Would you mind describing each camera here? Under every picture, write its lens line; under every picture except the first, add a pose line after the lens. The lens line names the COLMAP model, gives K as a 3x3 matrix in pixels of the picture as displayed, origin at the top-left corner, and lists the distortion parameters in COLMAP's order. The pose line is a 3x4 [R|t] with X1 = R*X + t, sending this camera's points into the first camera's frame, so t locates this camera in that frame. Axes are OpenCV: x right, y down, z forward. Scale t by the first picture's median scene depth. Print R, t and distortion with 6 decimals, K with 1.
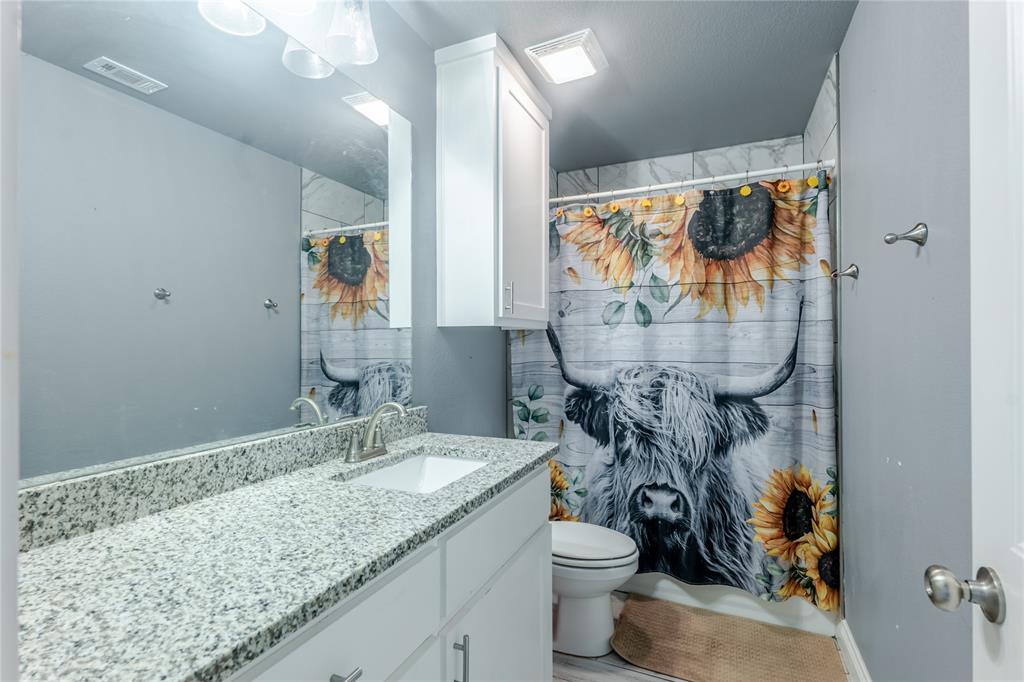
lens RADIAL K [[475.2, 0, 511.0], [0, 475.2, 339.0], [0, 0, 1]] dist [0.004144, 0.000734]
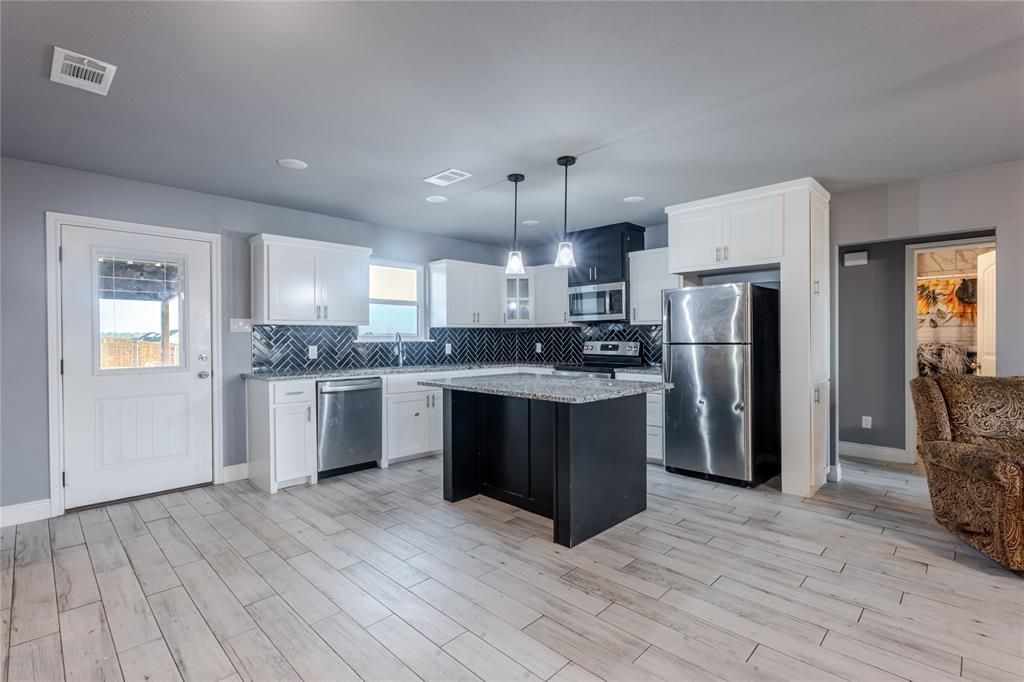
lens RADIAL K [[475.2, 0, 510.4], [0, 475.2, 341.2], [0, 0, 1]] dist [0.004144, 0.000734]
pose [[0.941128, 0.002913, -0.338037, -1.083944], [0.003087, 0.999847, 0.017209, -0.005812], [0.338035, -0.017239, 0.940976, -2.402301]]
